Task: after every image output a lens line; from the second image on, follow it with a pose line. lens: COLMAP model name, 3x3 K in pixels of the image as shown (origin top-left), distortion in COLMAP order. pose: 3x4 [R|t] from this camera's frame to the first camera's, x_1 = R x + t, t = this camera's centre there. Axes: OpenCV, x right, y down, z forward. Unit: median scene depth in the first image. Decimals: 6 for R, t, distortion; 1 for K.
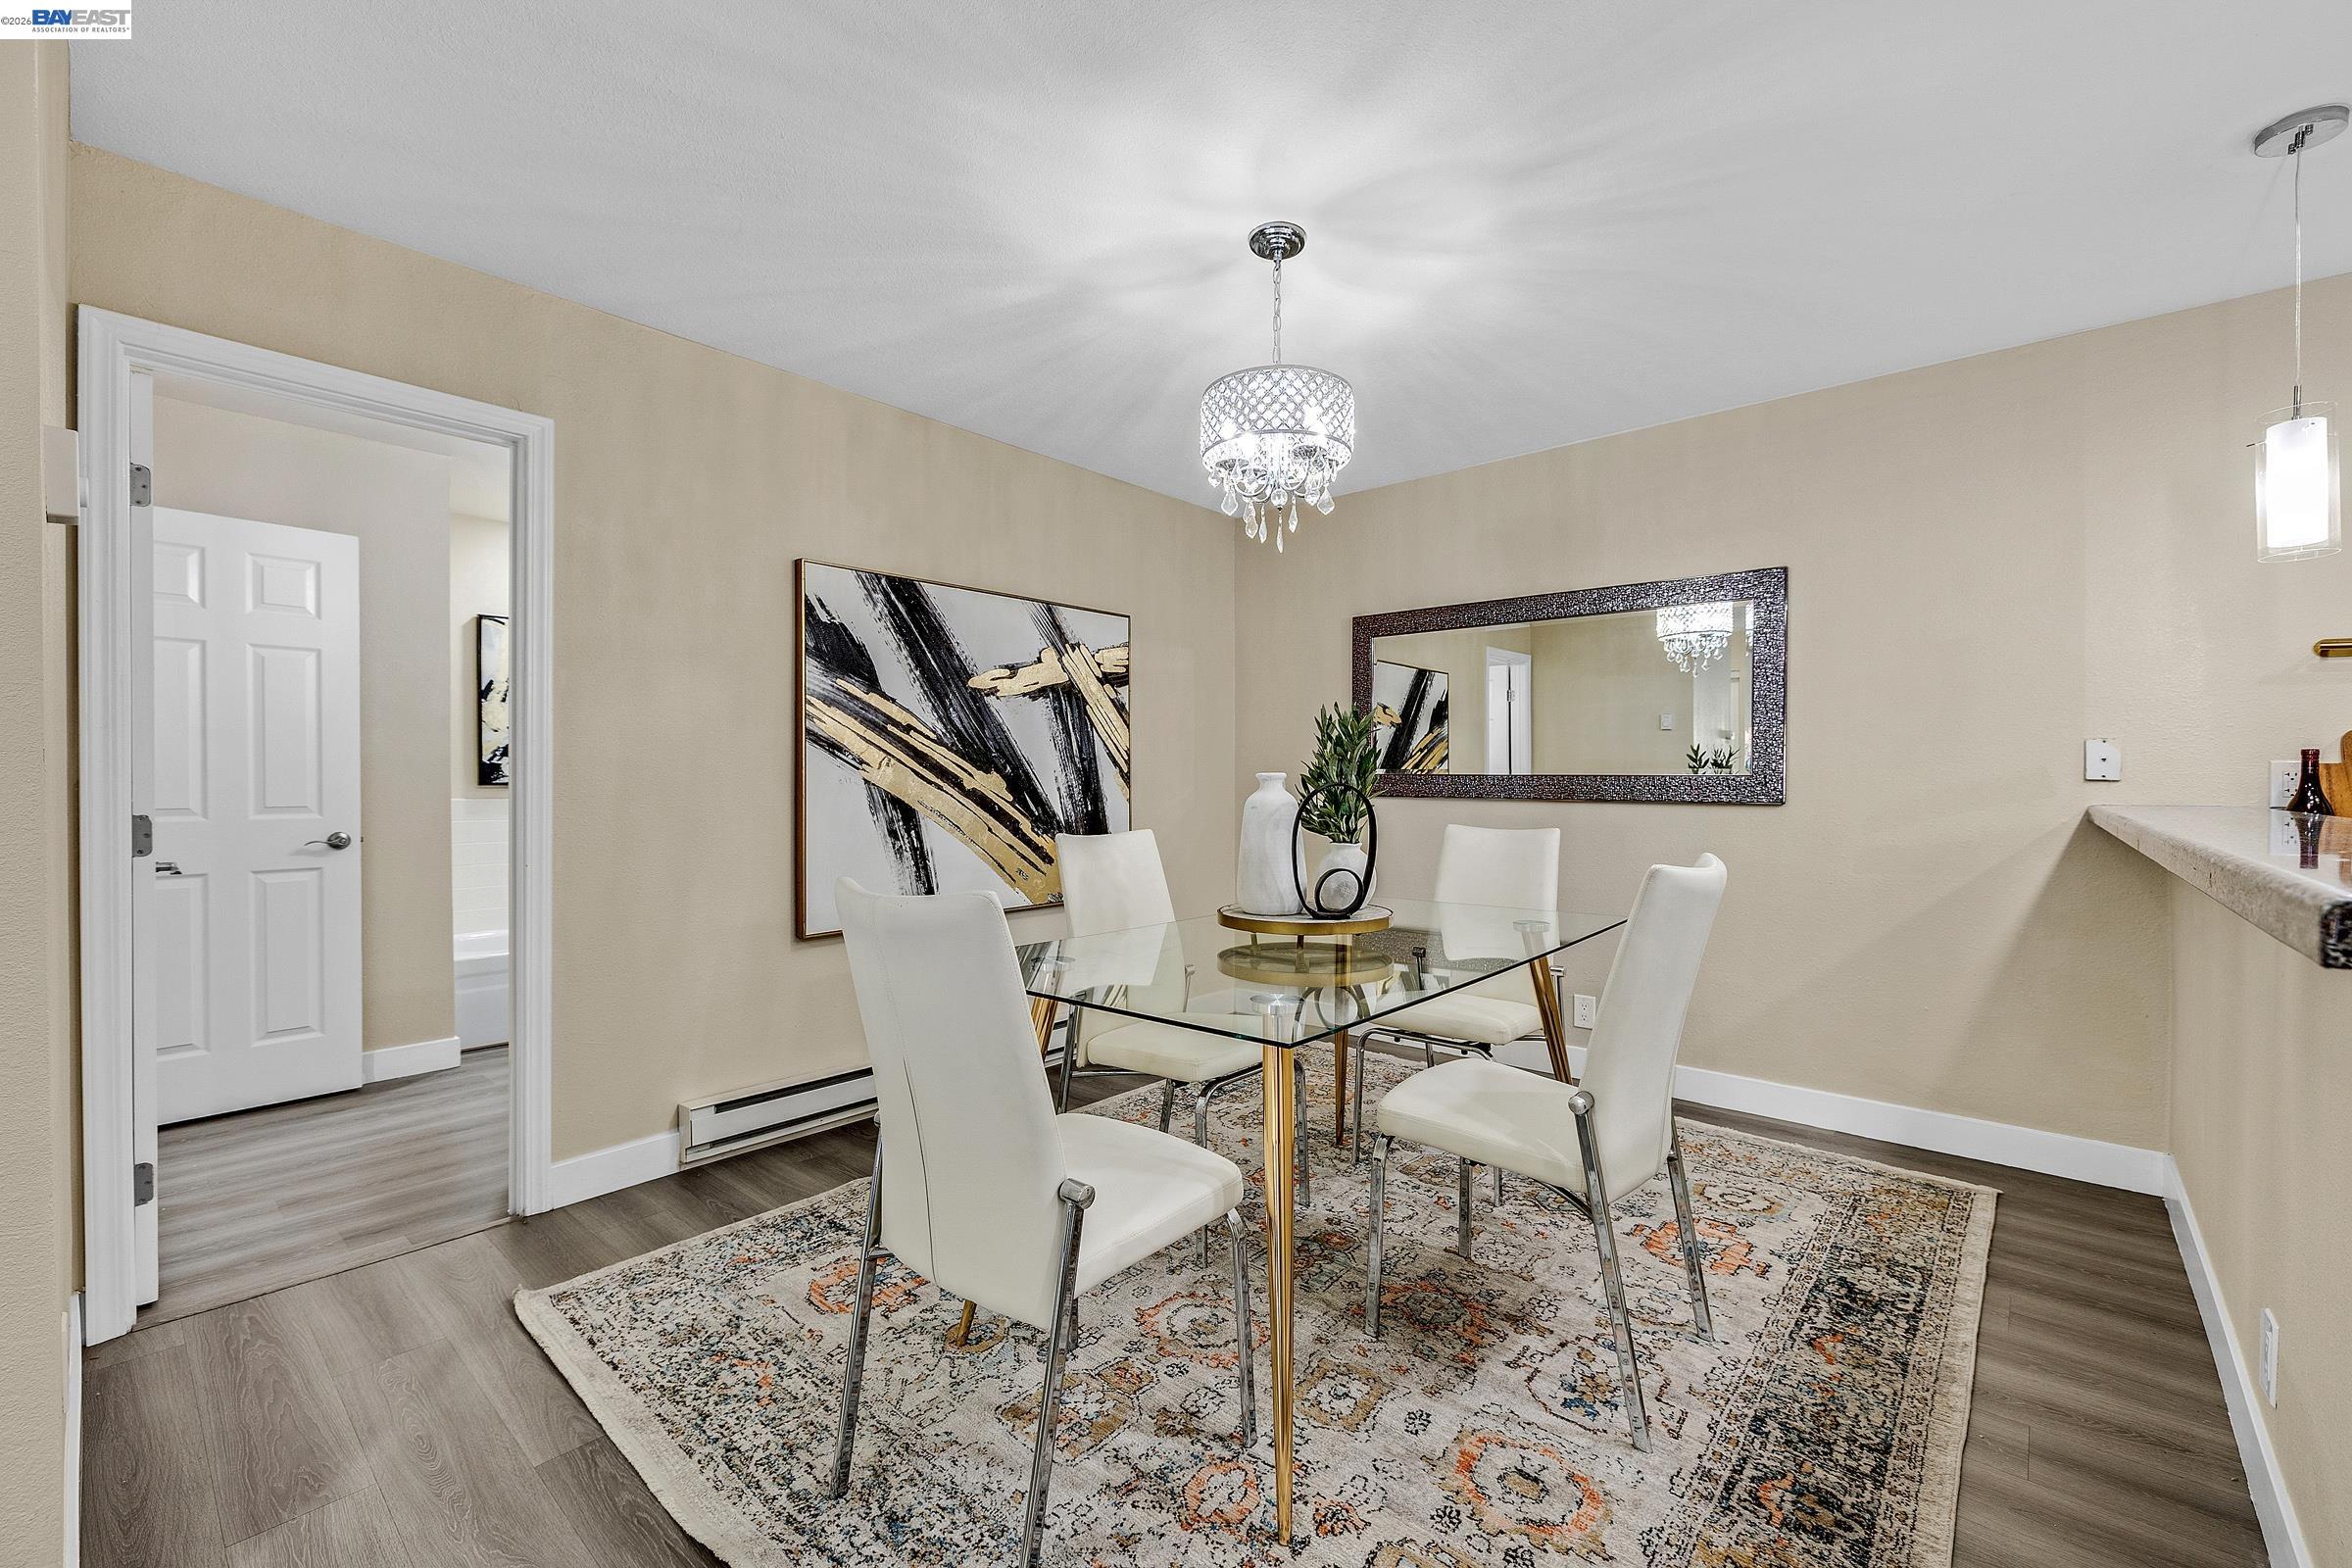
lens RADIAL K [[984.1, 0, 1176.8], [0, 984.1, 783.2], [0, 0, 1]] dist [0.001638, -0.001002]
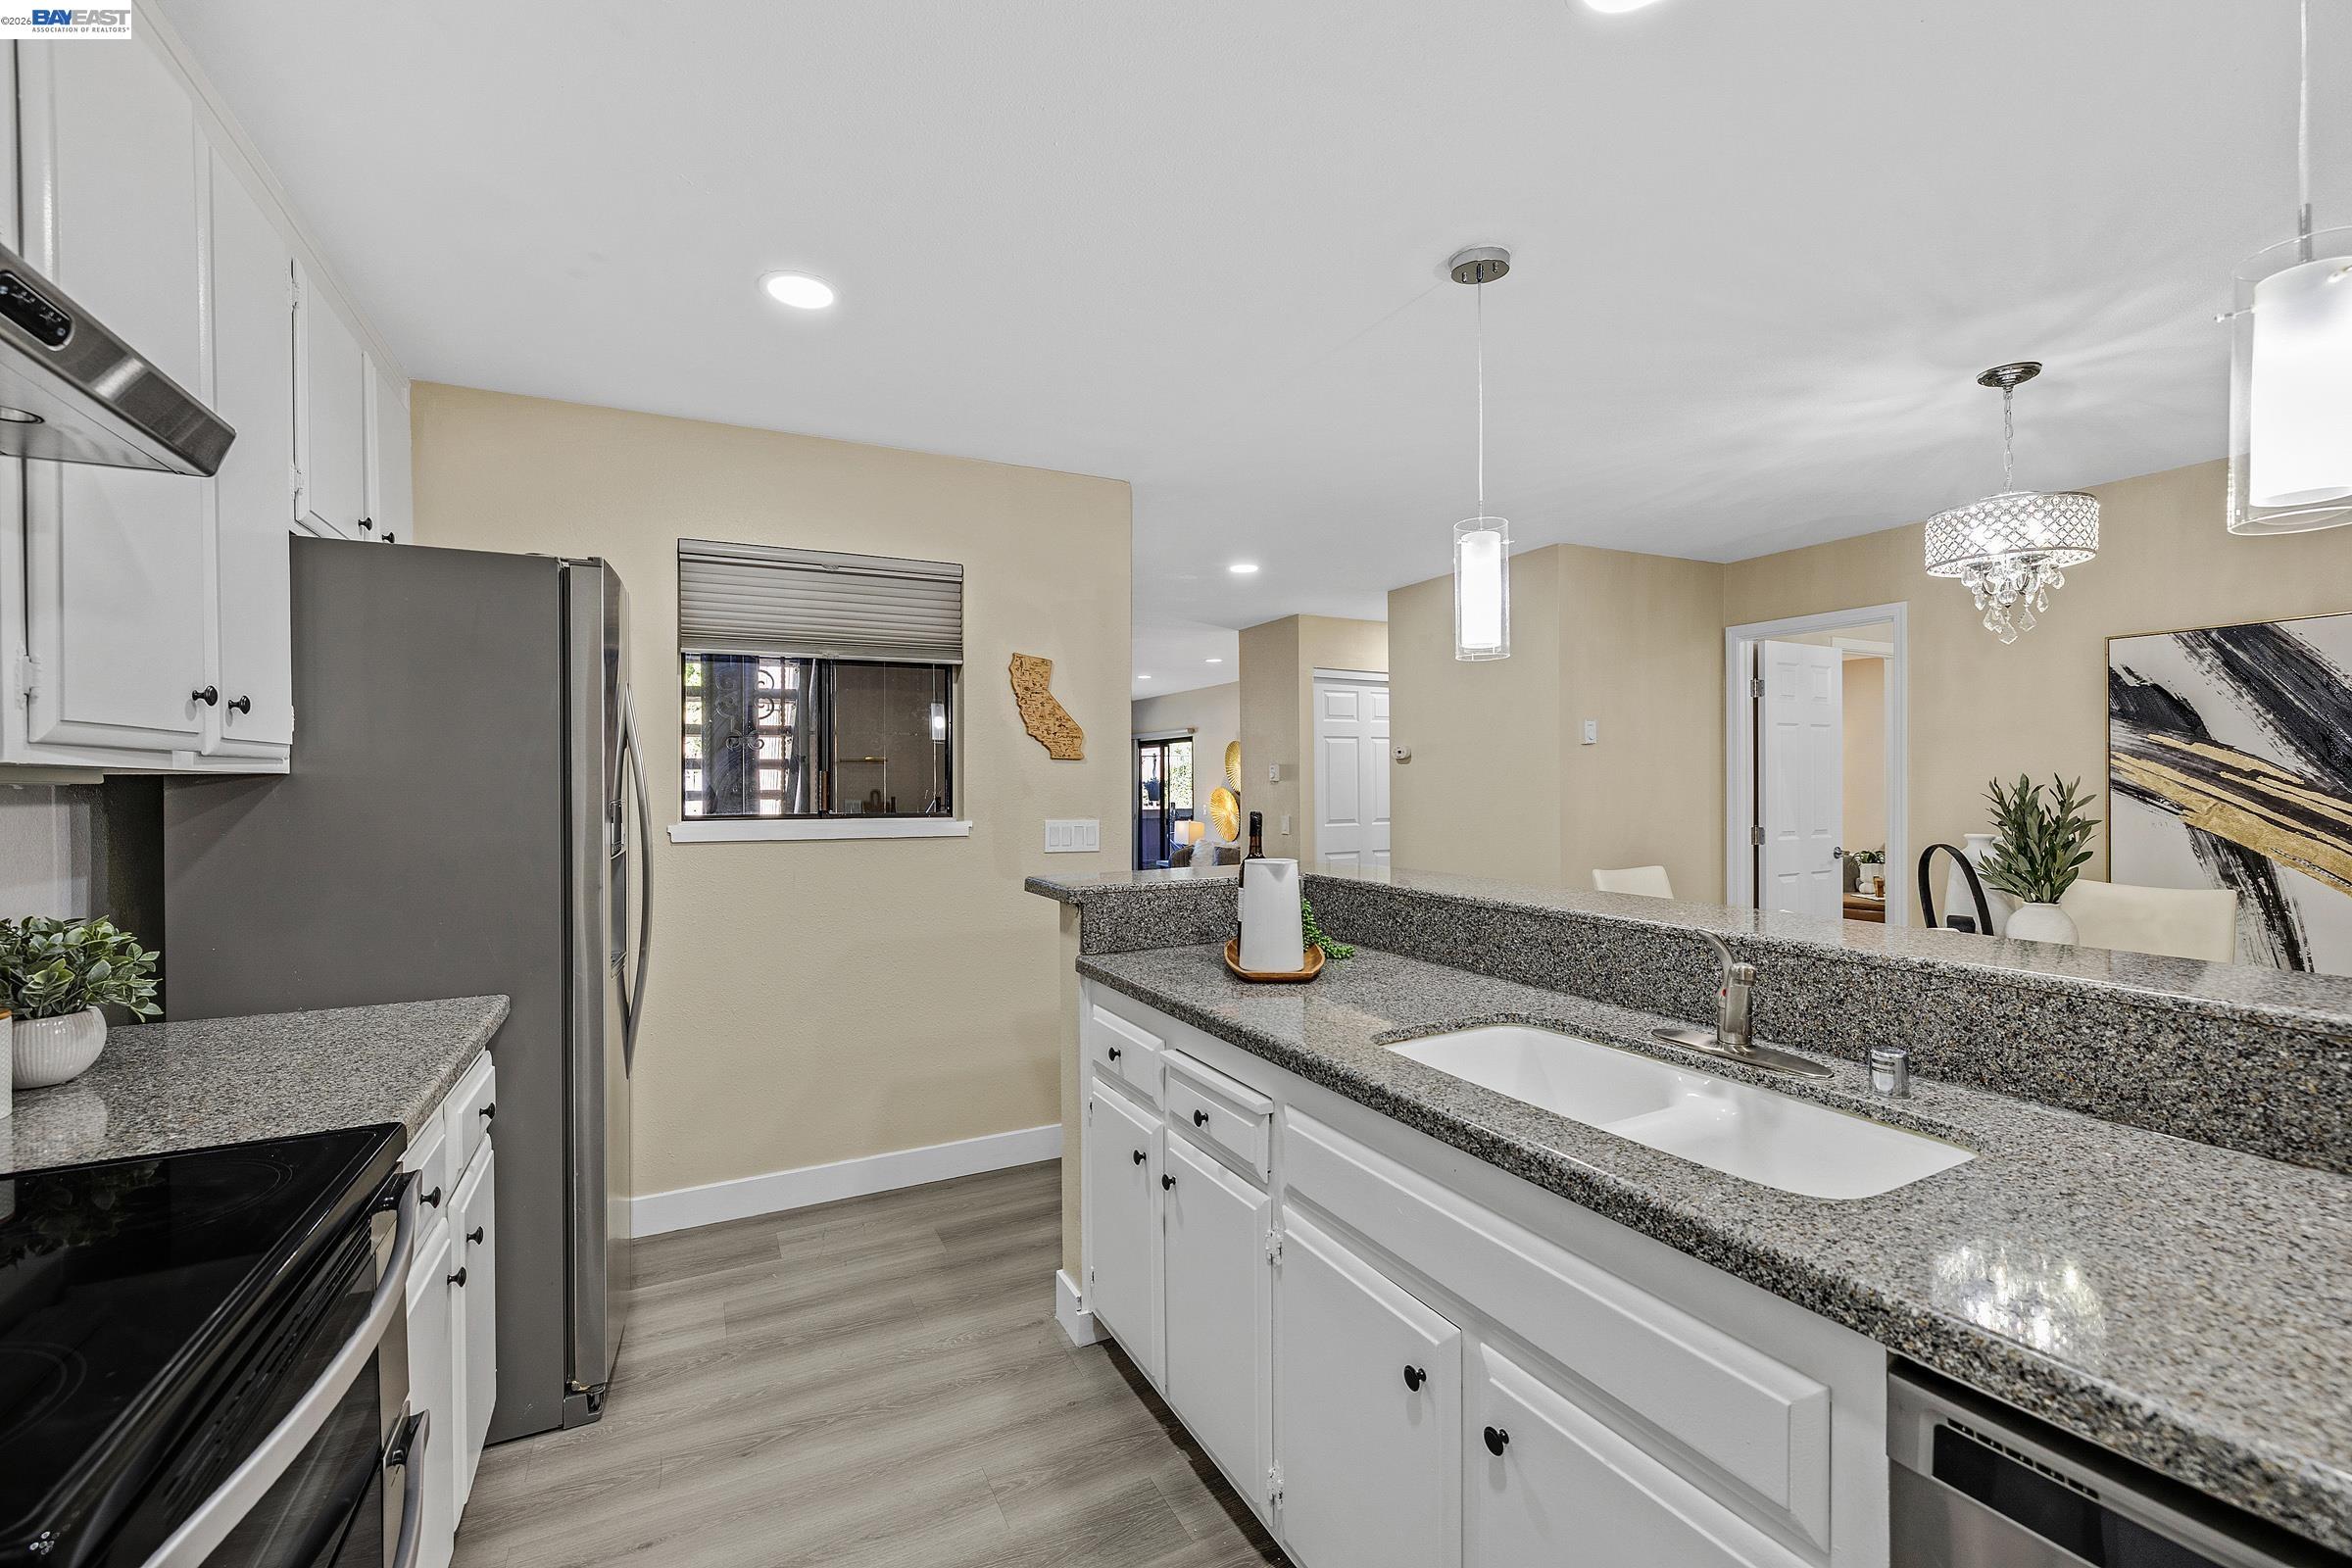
lens RADIAL K [[984.1, 0, 1176.9], [0, 984.1, 788.9], [0, 0, 1]] dist [0.001638, -0.001002]
pose [[-0.364043, 0.008579, -0.931343, 1.075423], [0.006303, 0.999957, 0.006748, -0.055881], [0.931361, -0.003414, -0.364082, 0.359266]]
